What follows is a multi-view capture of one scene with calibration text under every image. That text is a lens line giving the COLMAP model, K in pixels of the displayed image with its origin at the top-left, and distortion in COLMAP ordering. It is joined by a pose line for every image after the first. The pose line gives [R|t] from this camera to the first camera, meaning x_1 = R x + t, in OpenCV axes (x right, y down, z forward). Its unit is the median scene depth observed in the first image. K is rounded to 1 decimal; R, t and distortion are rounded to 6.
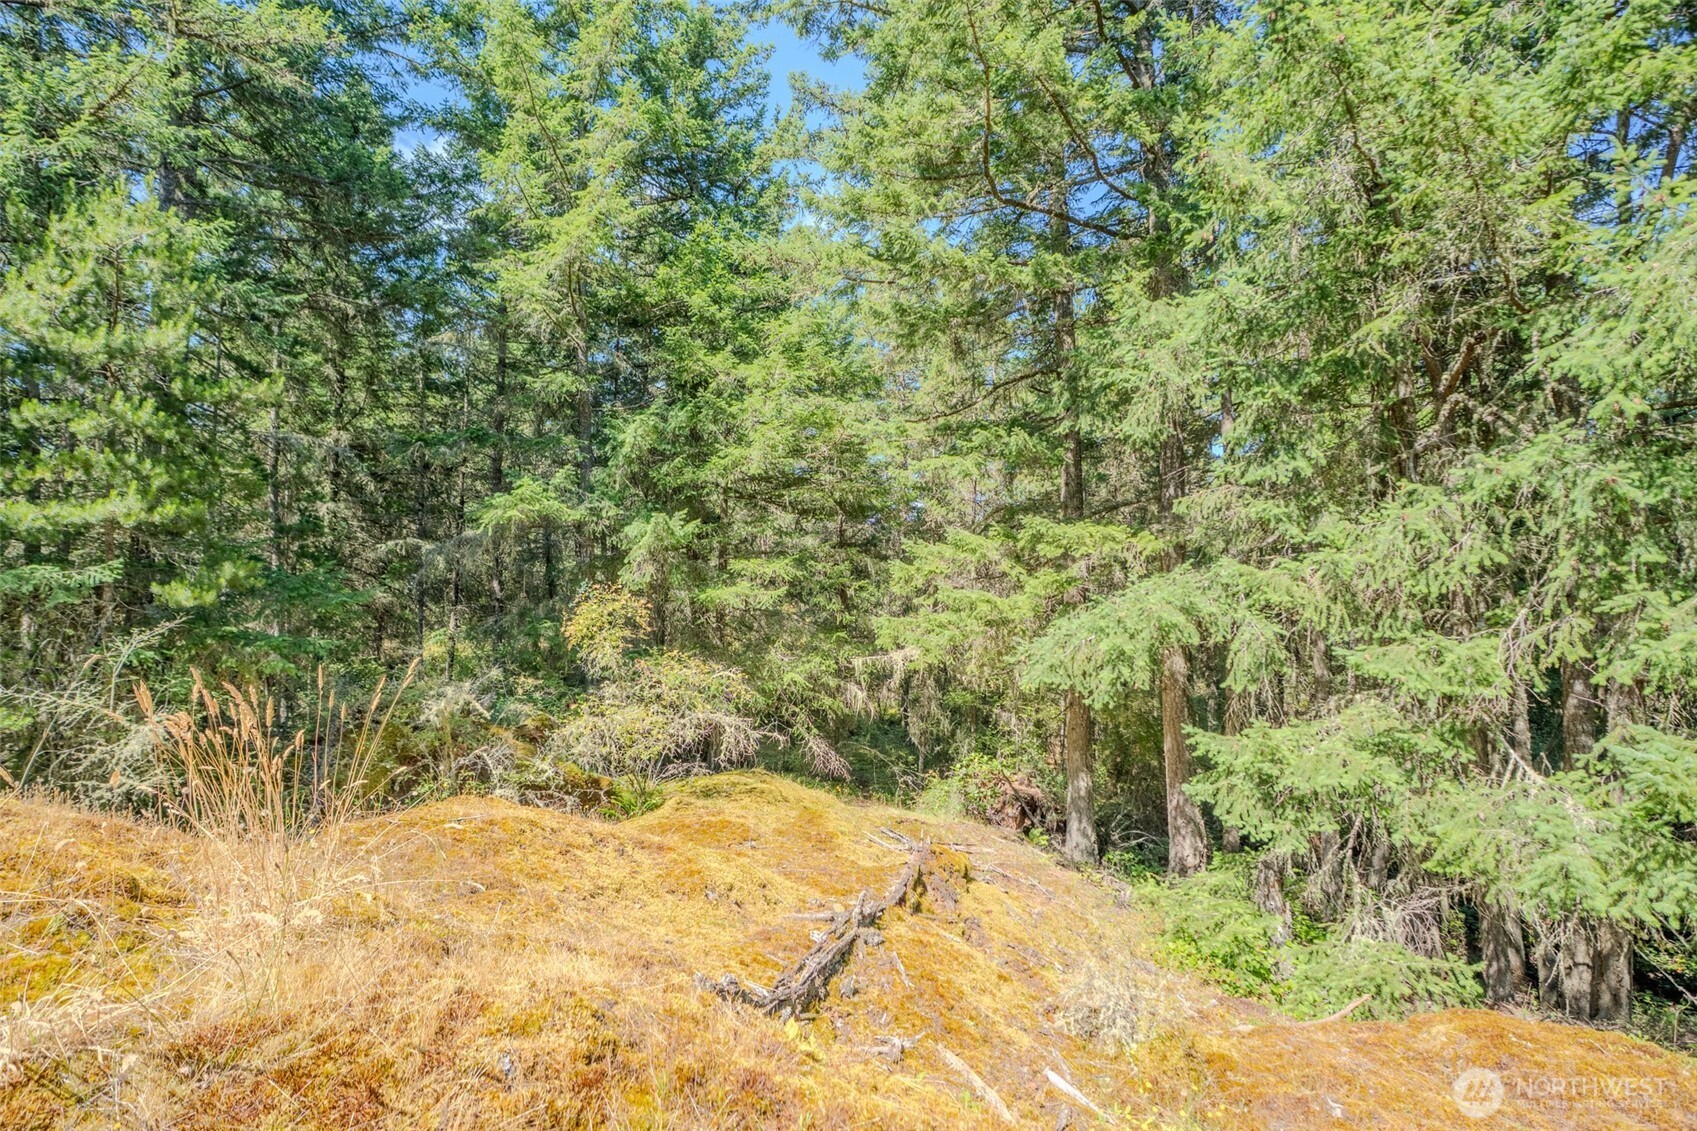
lens RADIAL K [[779.3, 0, 840.9], [0, 779.3, 566.3], [0, 0, 1]] dist [-0.050348, 0.012681]
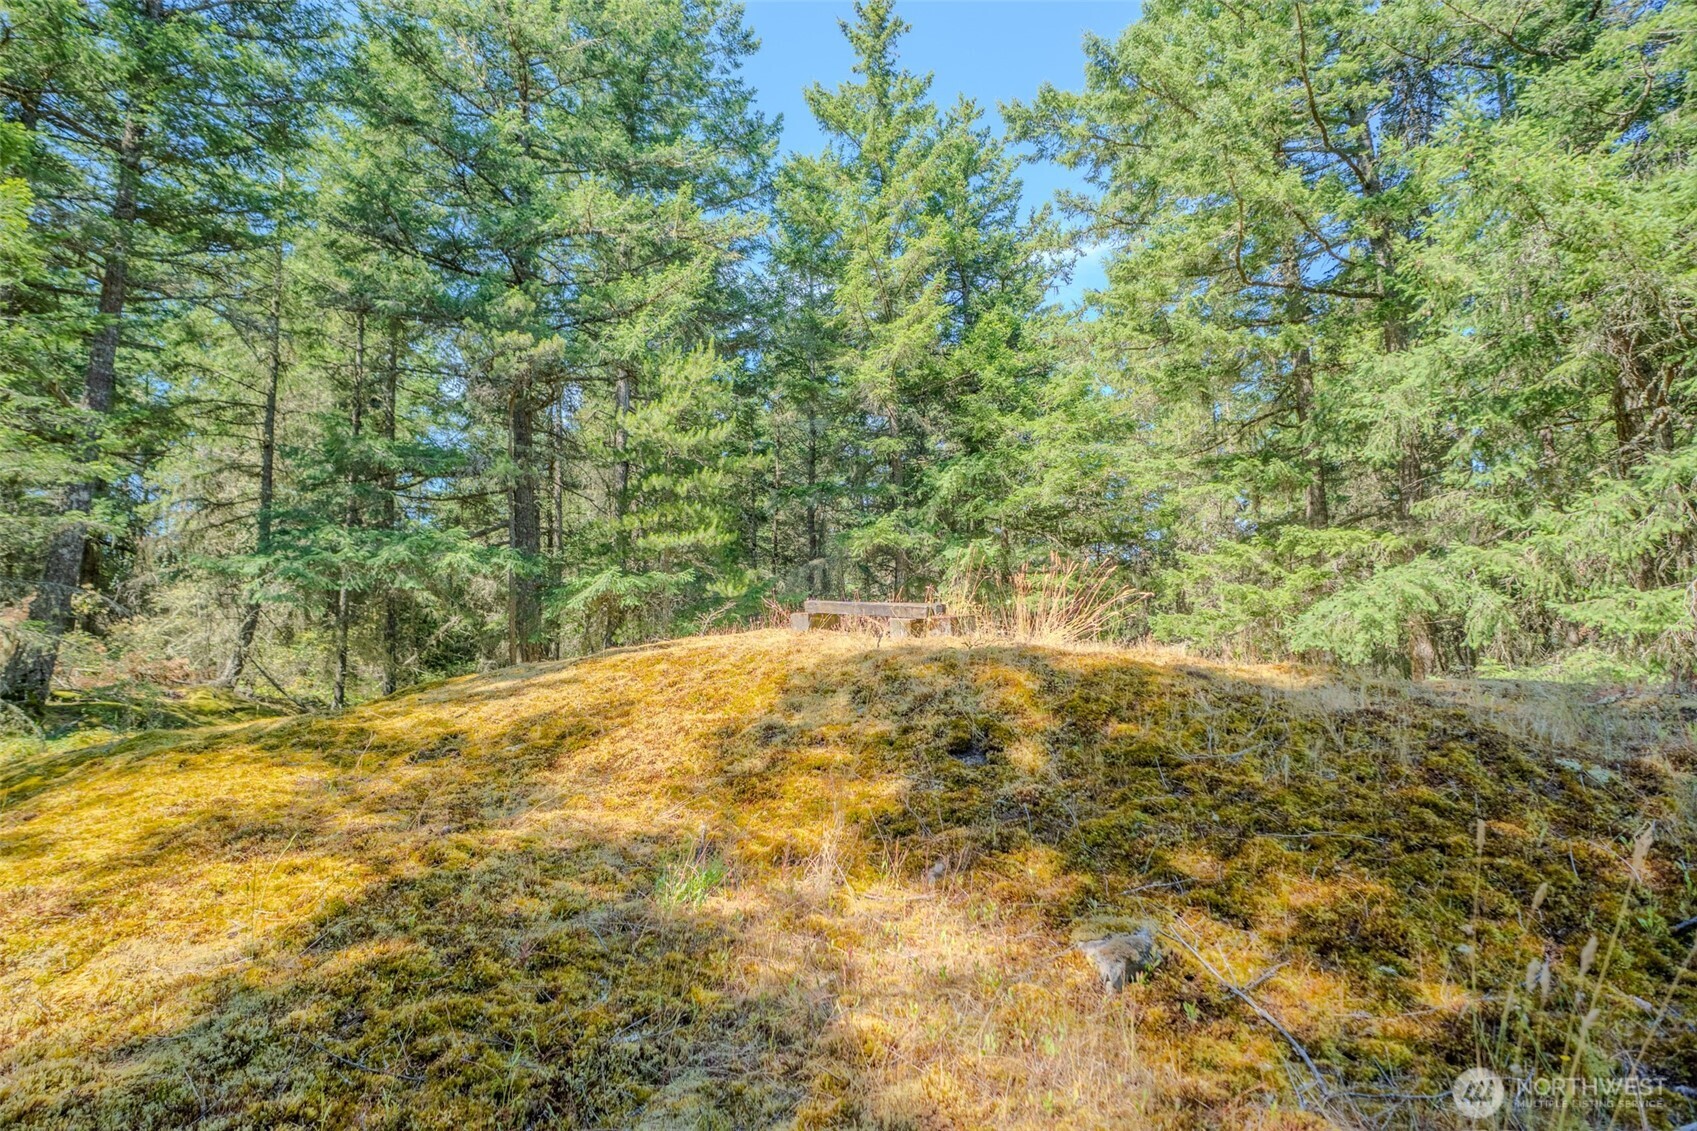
lens RADIAL K [[779.3, 0, 854.6], [0, 779.3, 571.6], [0, 0, 1]] dist [-0.050348, 0.012681]
pose [[0.971572, -0.030657, -0.234751, -0.156796], [0.017881, 0.998250, -0.056360, 0.070812], [0.236068, 0.050560, 0.970420, -0.396937]]
